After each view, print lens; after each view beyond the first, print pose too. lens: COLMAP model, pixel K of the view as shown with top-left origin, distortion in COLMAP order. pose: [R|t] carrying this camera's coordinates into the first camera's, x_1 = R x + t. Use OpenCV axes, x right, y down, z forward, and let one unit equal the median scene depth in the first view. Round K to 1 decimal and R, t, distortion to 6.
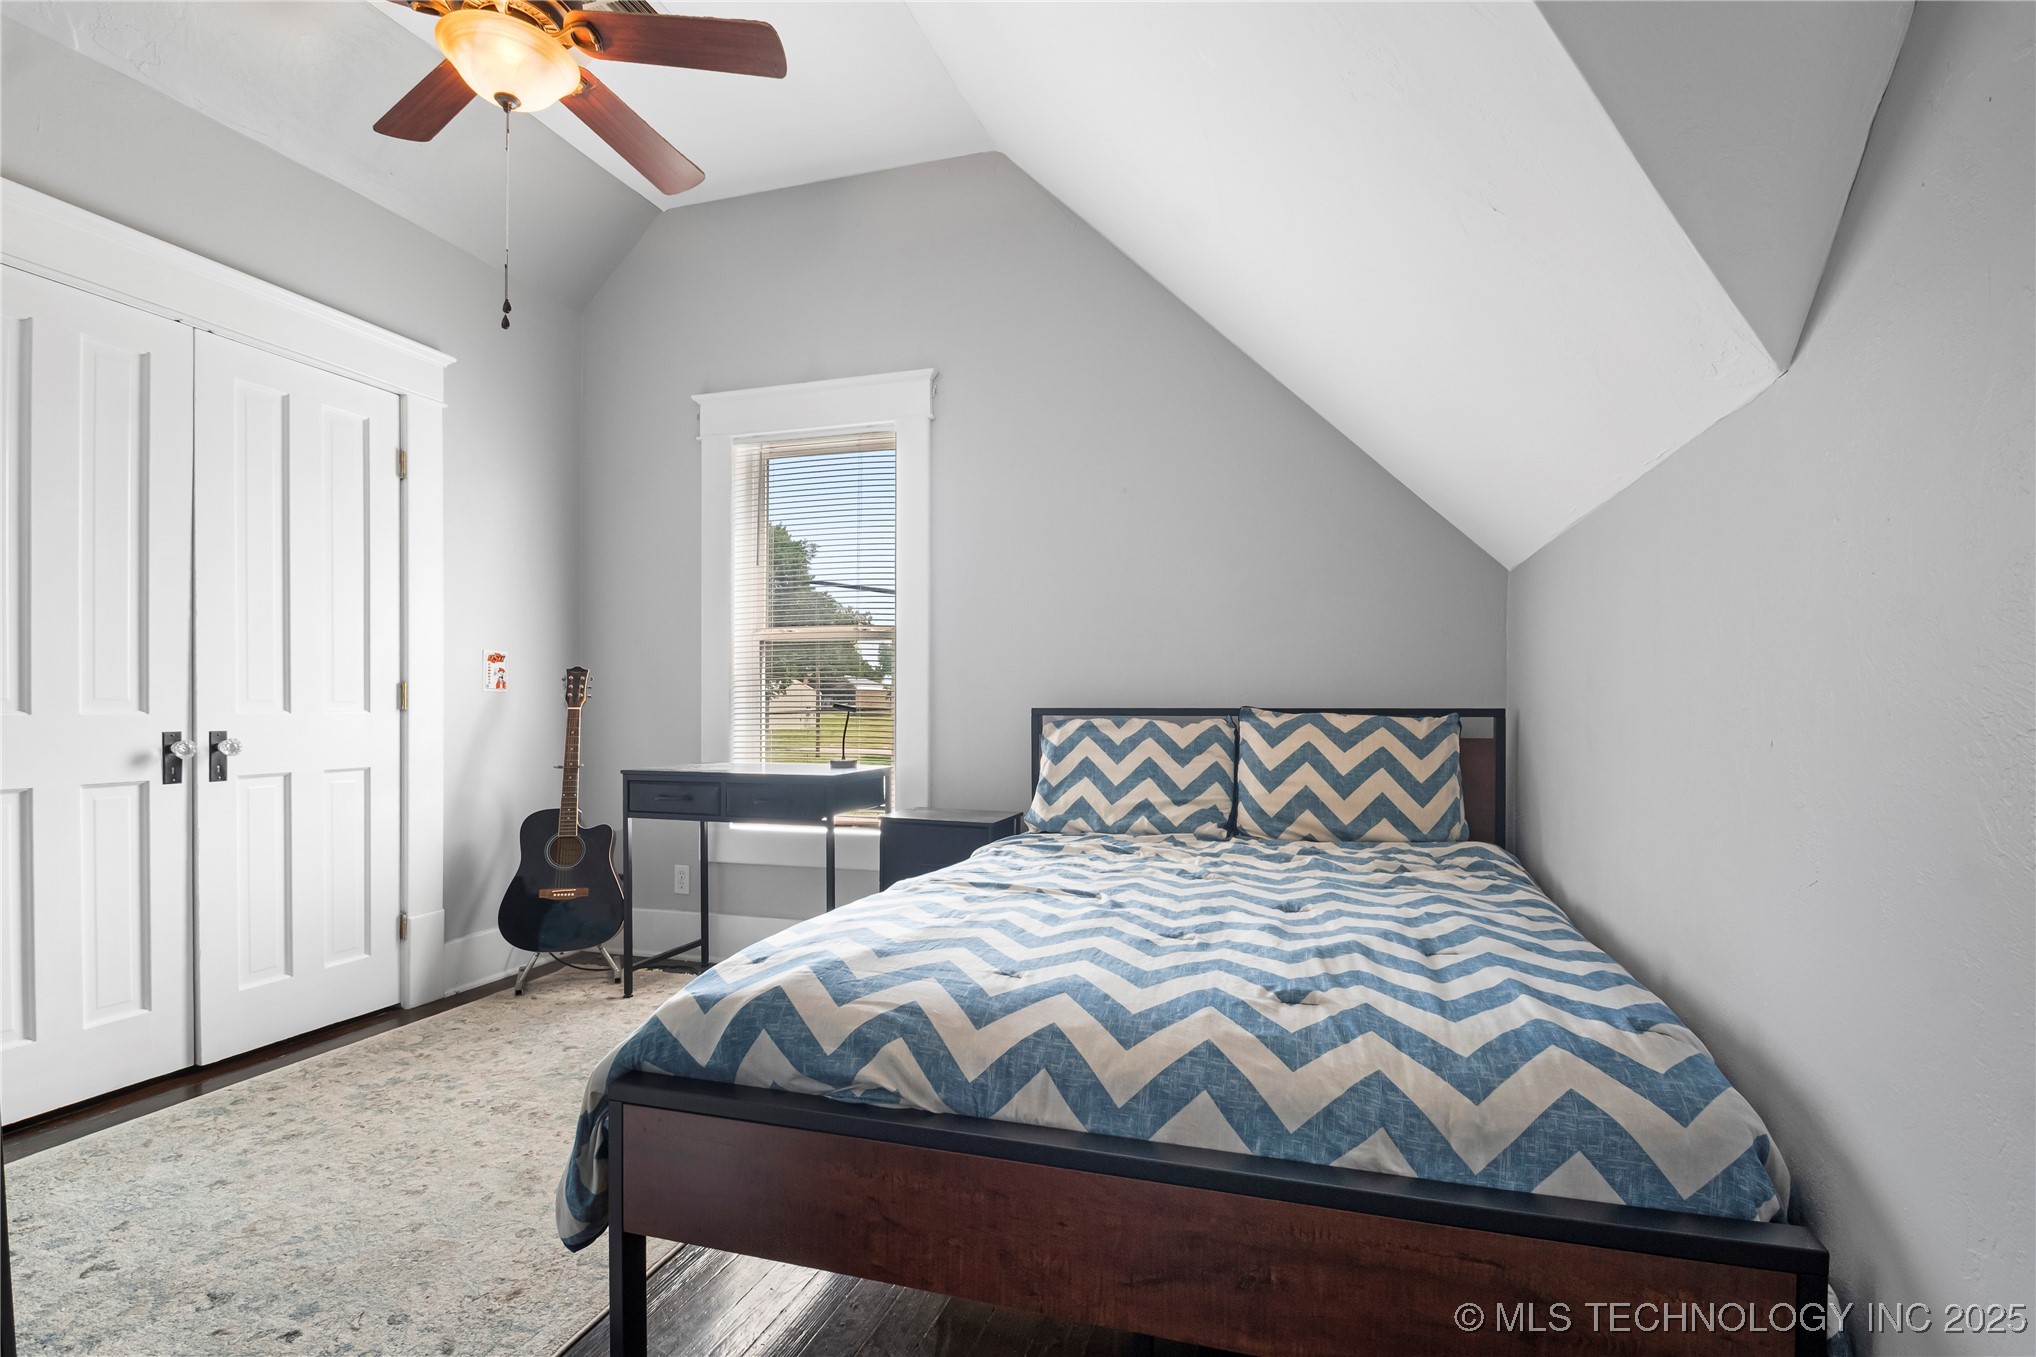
lens RADIAL K [[952.6, 0, 1031.5], [0, 952.6, 713.4], [0, 0, 1]] dist [-0.001783, -0.001135]
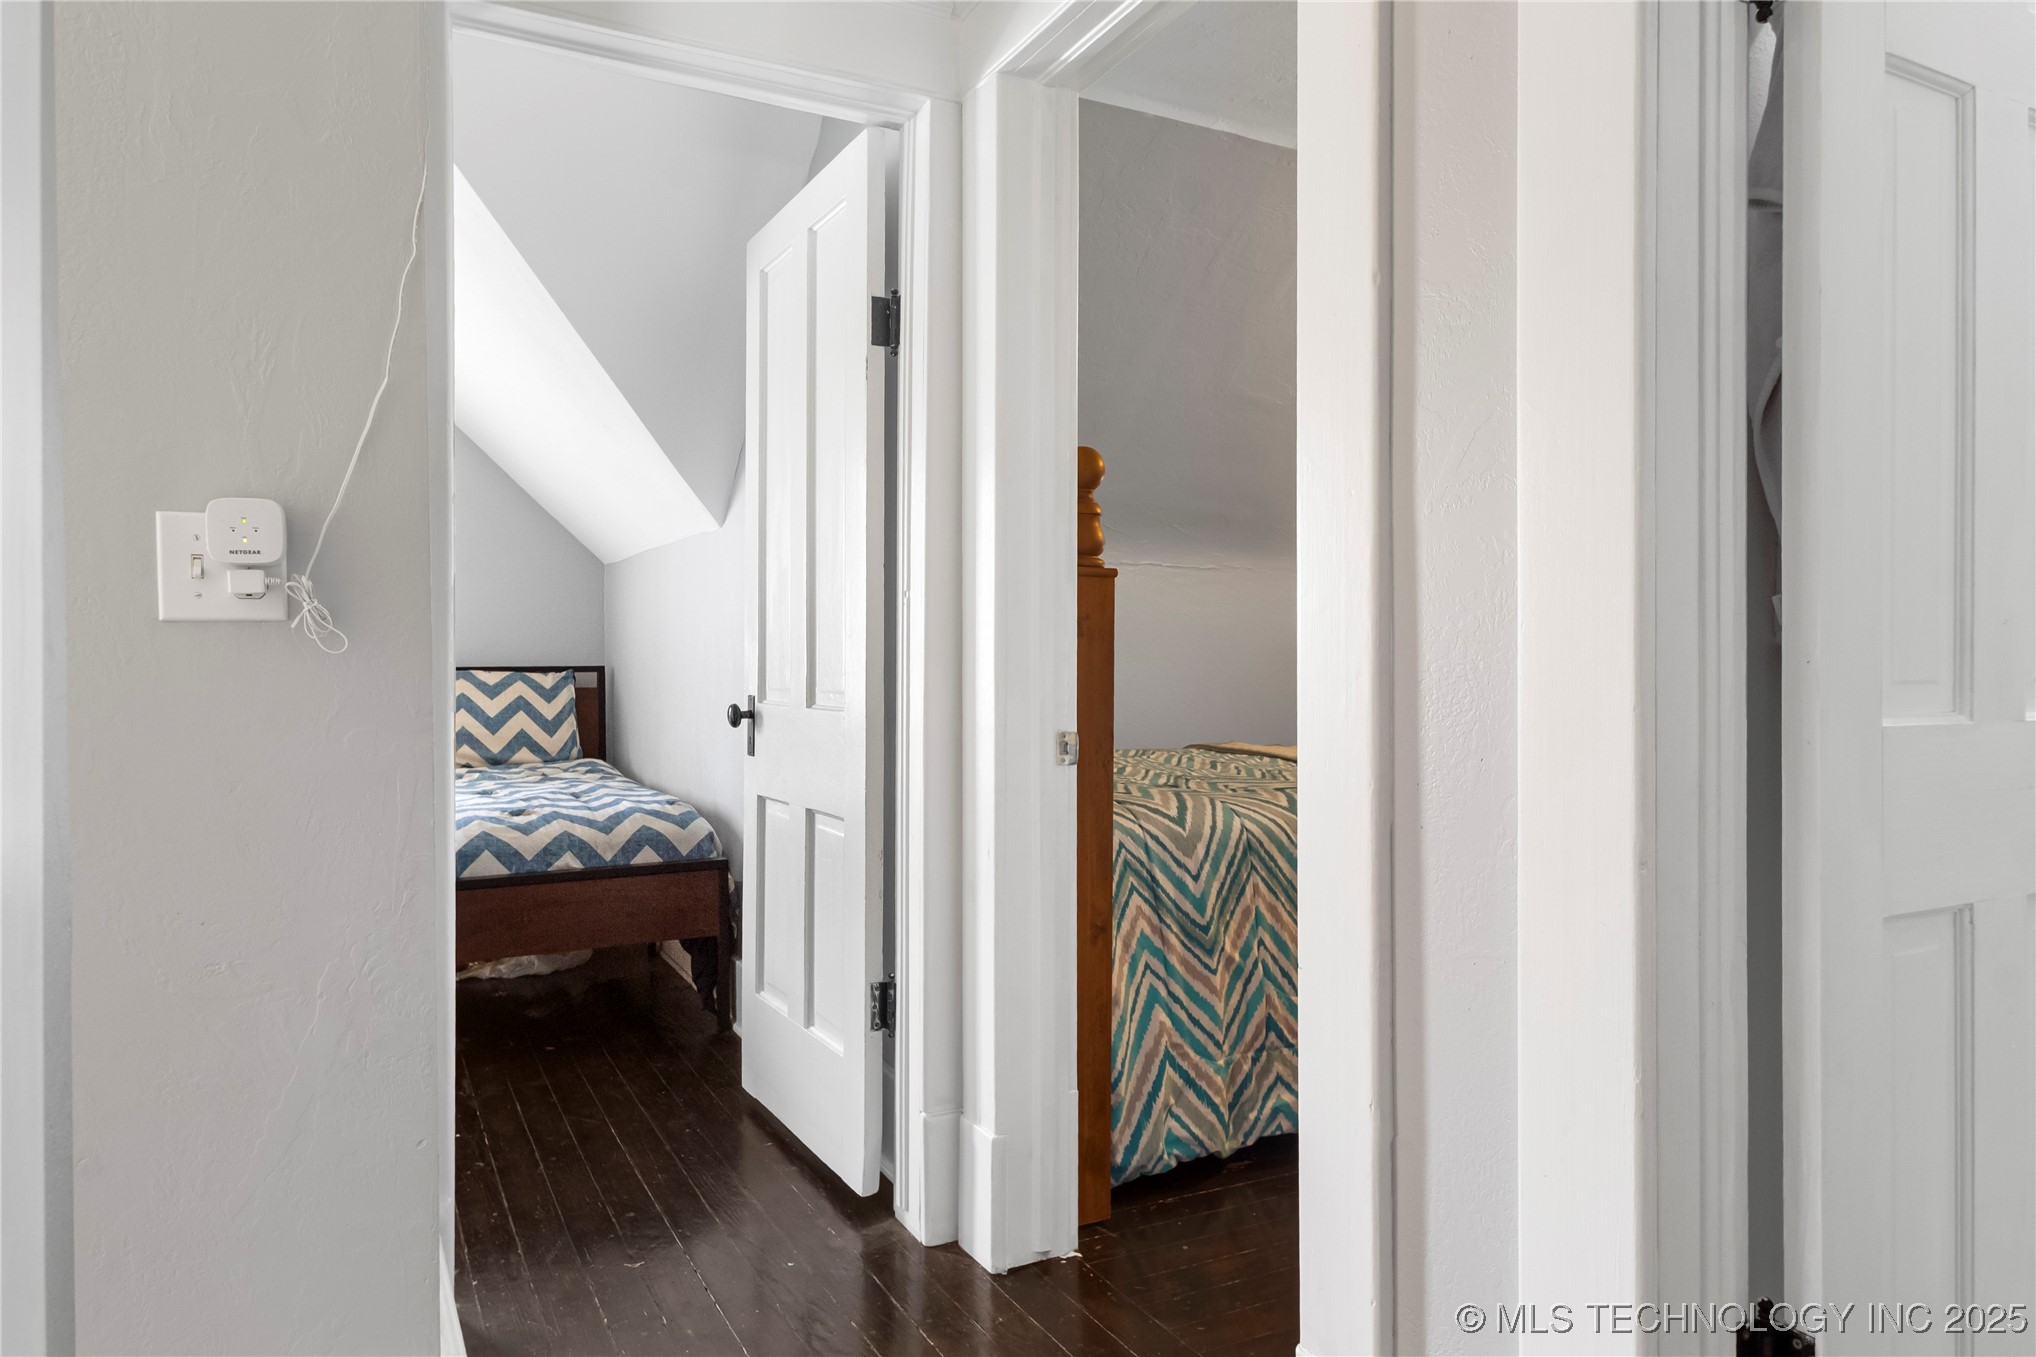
lens RADIAL K [[1298.1, 0, 1018.1], [0, 1298.1, 673.1], [0, 0, 1]] dist [0.000992, -0.000029]
pose [[0.706631, -0.014994, 0.707423, -0.472007], [0.013151, 0.999881, 0.008056, -0.001913], [-0.707460, 0.003611, 0.706744, -0.869614]]
